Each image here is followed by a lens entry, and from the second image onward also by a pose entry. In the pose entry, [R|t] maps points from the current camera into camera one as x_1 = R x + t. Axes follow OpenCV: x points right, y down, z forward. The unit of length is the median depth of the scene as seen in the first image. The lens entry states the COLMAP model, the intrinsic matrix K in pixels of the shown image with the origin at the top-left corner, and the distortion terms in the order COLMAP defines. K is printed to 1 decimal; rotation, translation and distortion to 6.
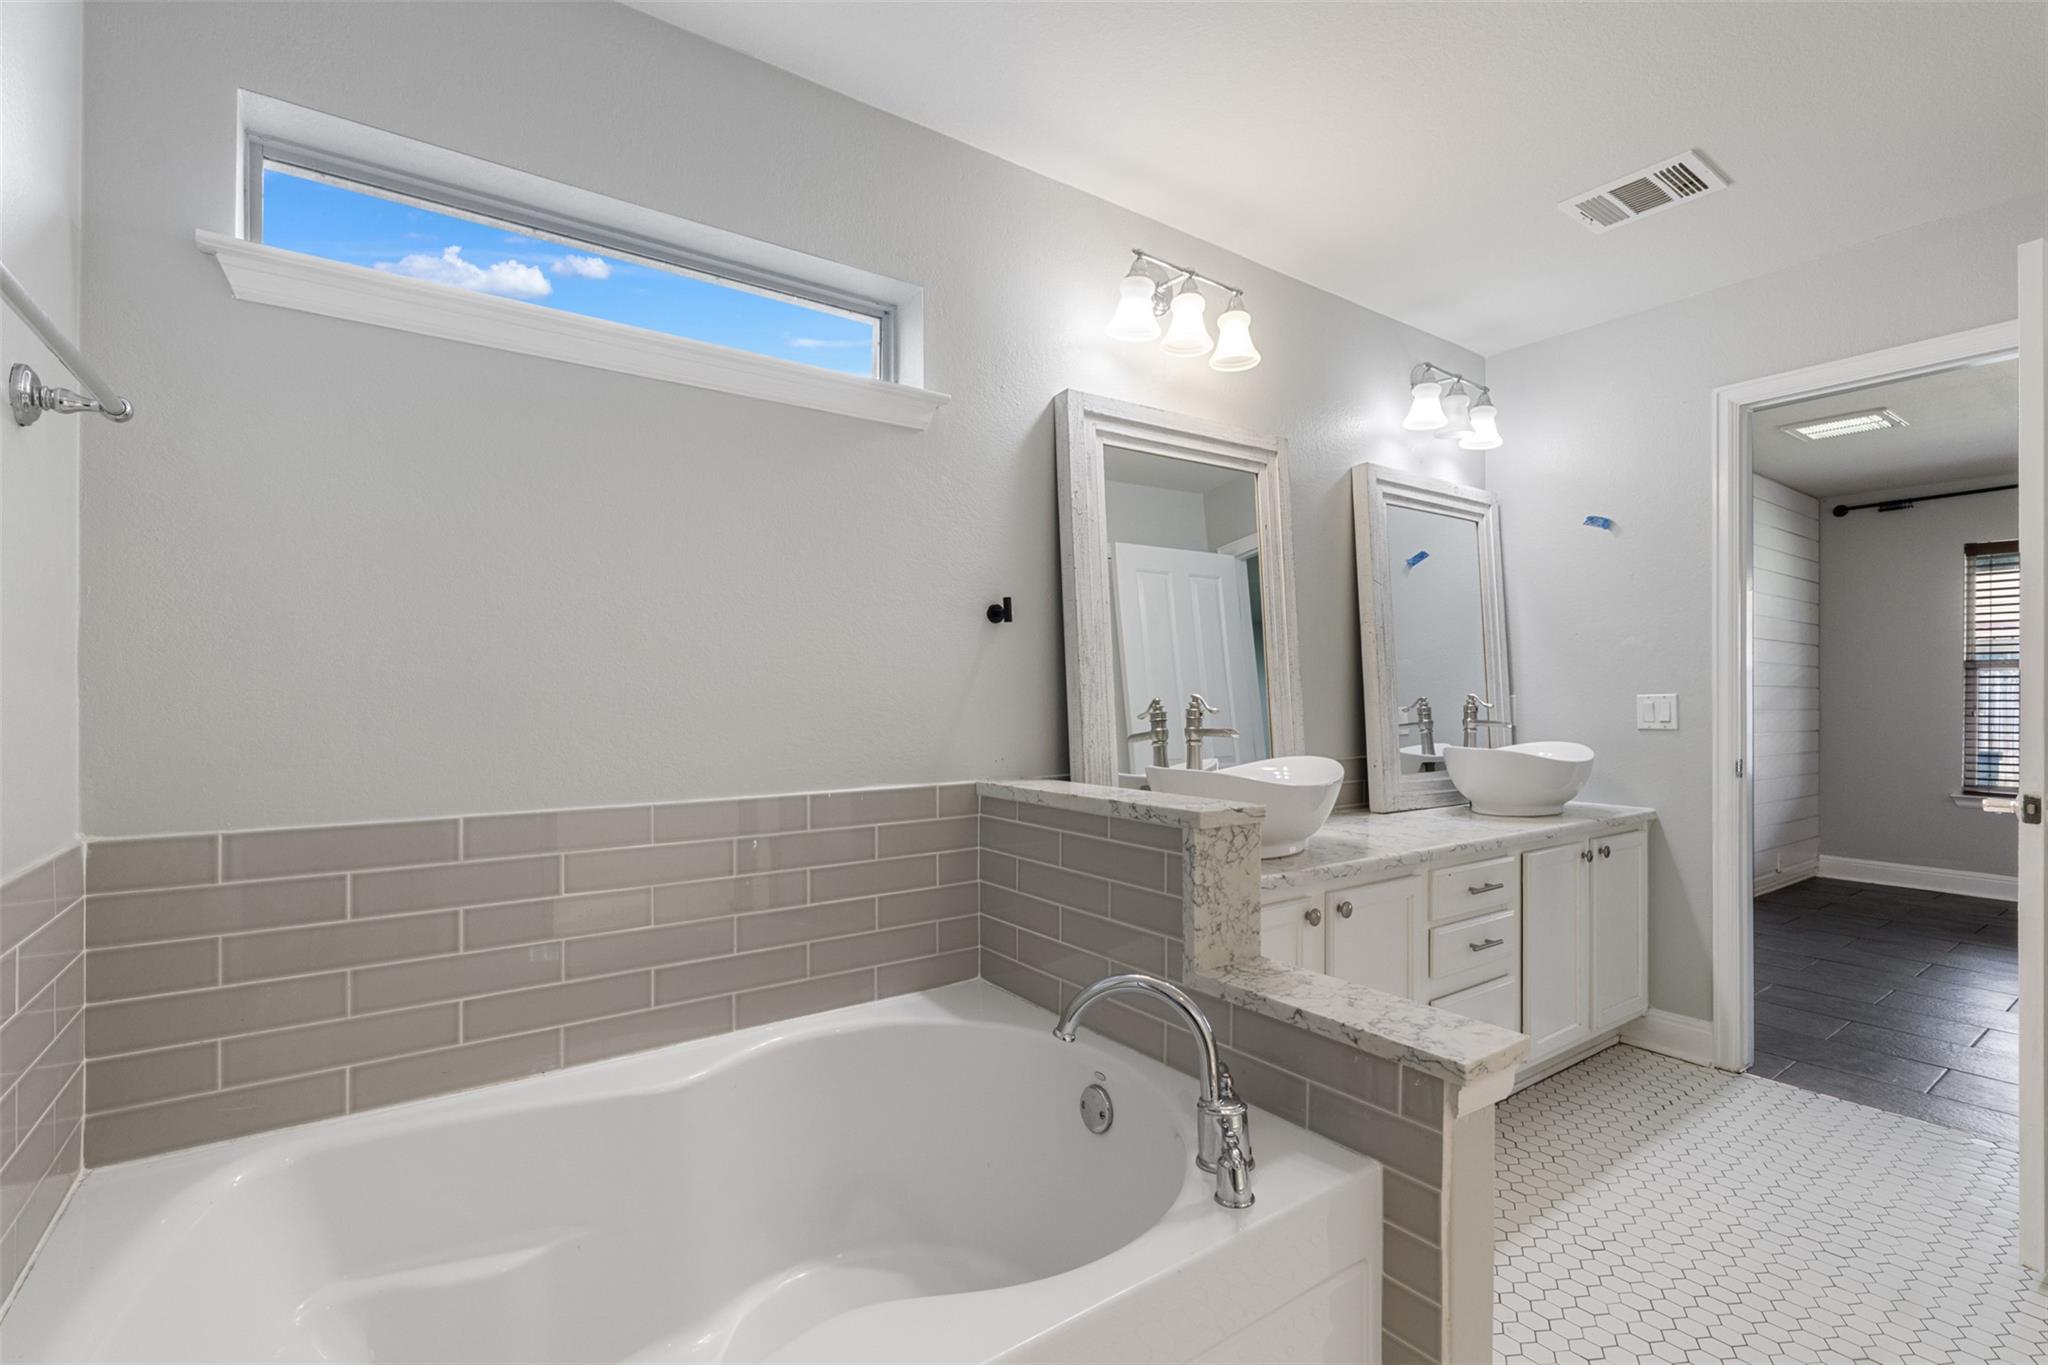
lens RADIAL K [[916.2, 0, 1022.4], [0, 916.2, 686.9], [0, 0, 1]] dist [-0.001528, -0.001270]
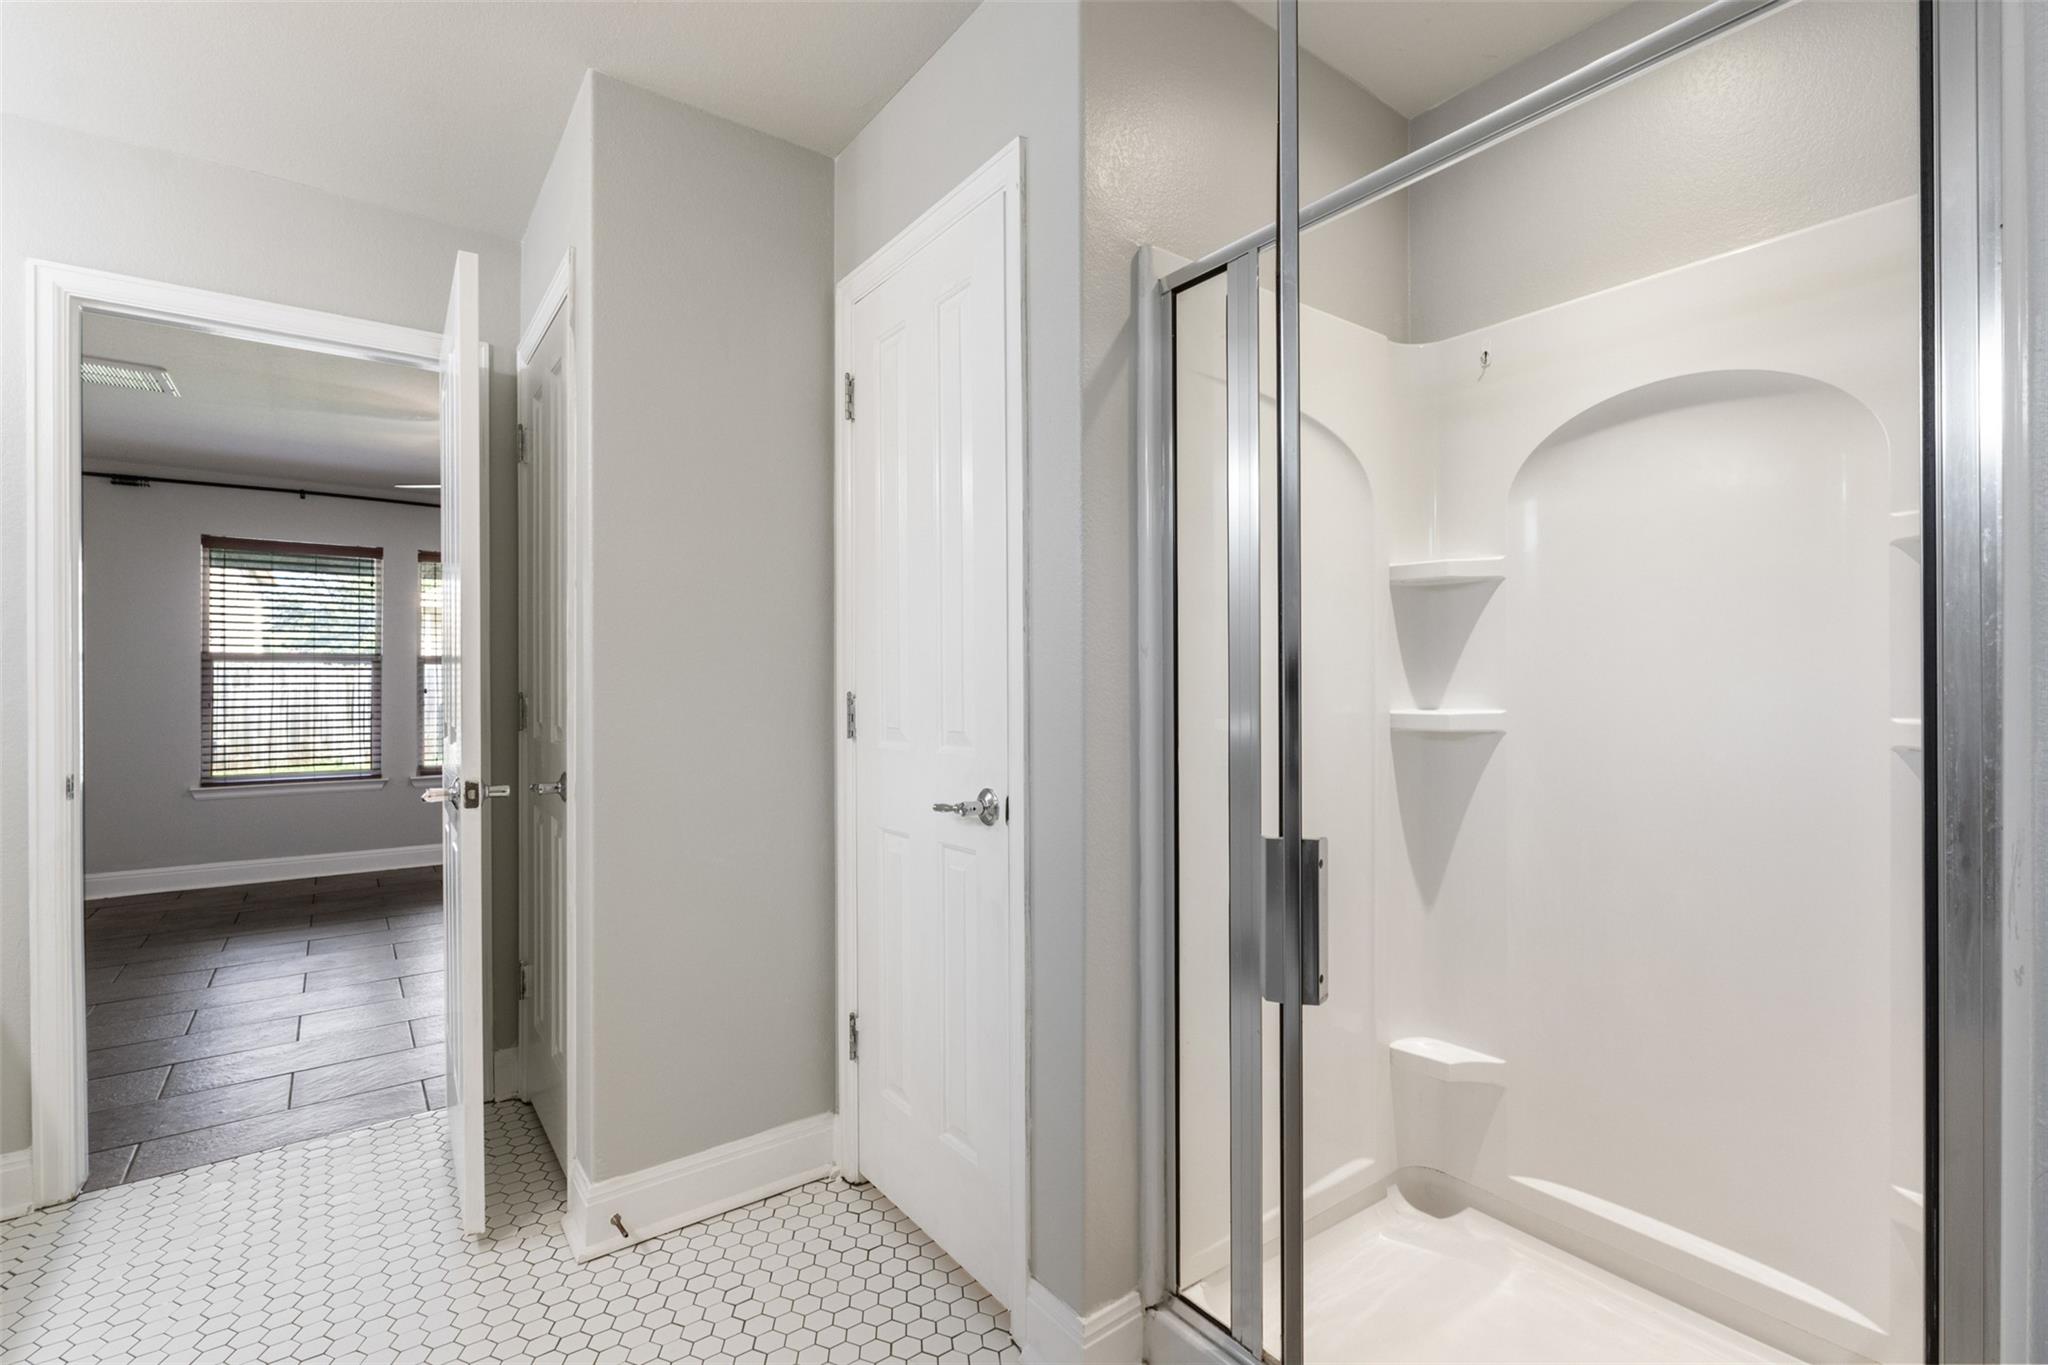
lens RADIAL K [[916.2, 0, 1020.4], [0, 916.2, 680.8], [0, 0, 1]] dist [-0.001528, -0.001270]
pose [[-0.028317, 0.002198, 0.999597, 0.015939], [-0.003961, 0.999989, -0.002311, 0.001528], [-0.999591, -0.004025, -0.028308, 0.164342]]
